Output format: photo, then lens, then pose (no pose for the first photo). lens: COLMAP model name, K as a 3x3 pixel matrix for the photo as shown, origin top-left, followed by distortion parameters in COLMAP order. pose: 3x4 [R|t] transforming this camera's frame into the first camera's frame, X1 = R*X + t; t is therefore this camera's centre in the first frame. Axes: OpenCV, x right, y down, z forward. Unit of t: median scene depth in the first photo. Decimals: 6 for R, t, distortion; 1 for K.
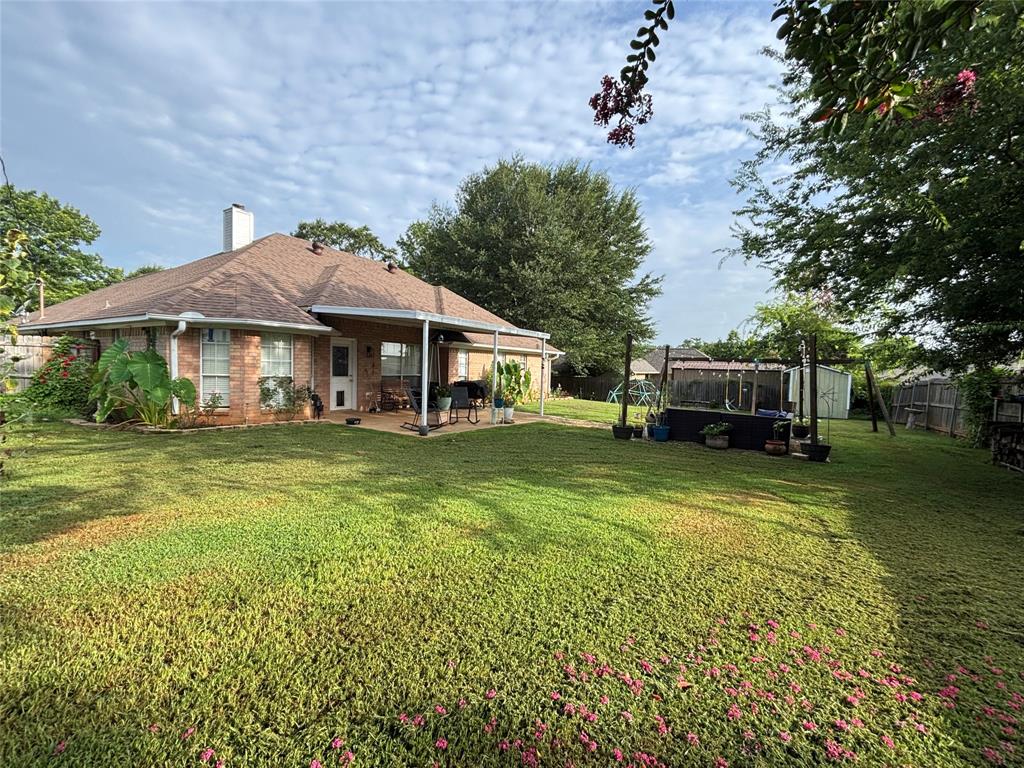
lens RADIAL K [[442.3, 0, 514.8], [0, 442.3, 392.0], [0, 0, 1]] dist [0.001607, 0.000616]
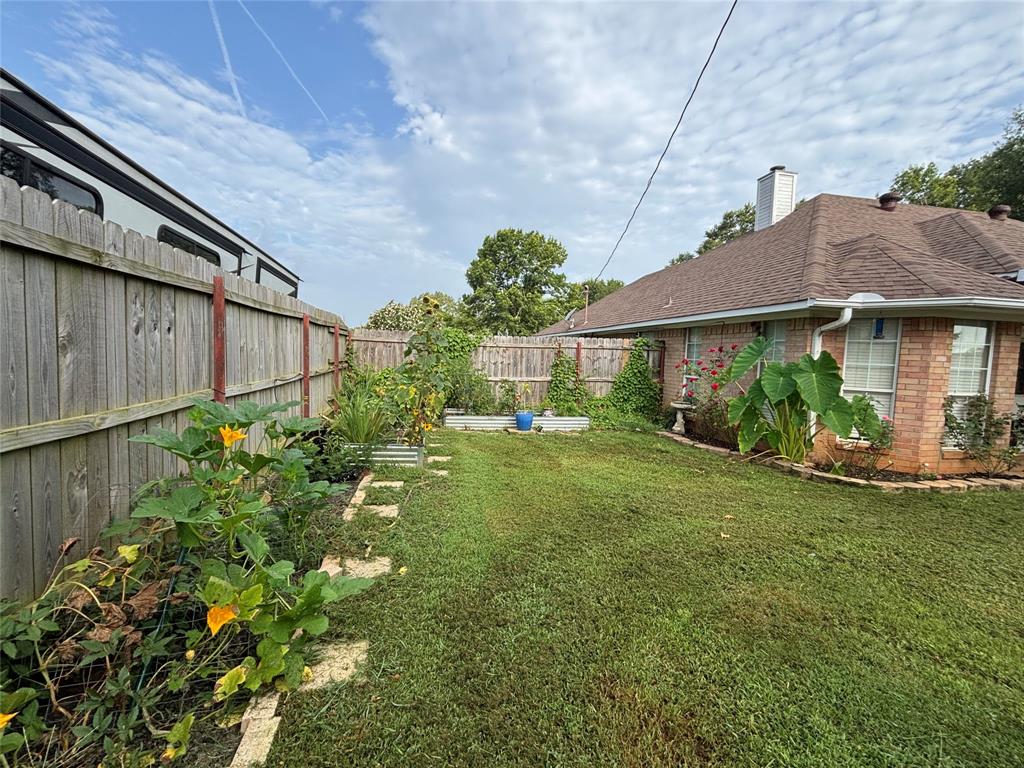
lens RADIAL K [[415.7, 0, 510.8], [0, 415.7, 380.4], [0, 0, 1]] dist [0.000466, 0.001846]
pose [[0.709432, 0.043278, -0.703444, -0.107662], [-0.053380, 0.998545, 0.007599, -0.005130], [0.702749, 0.032159, 0.710710, 0.035412]]
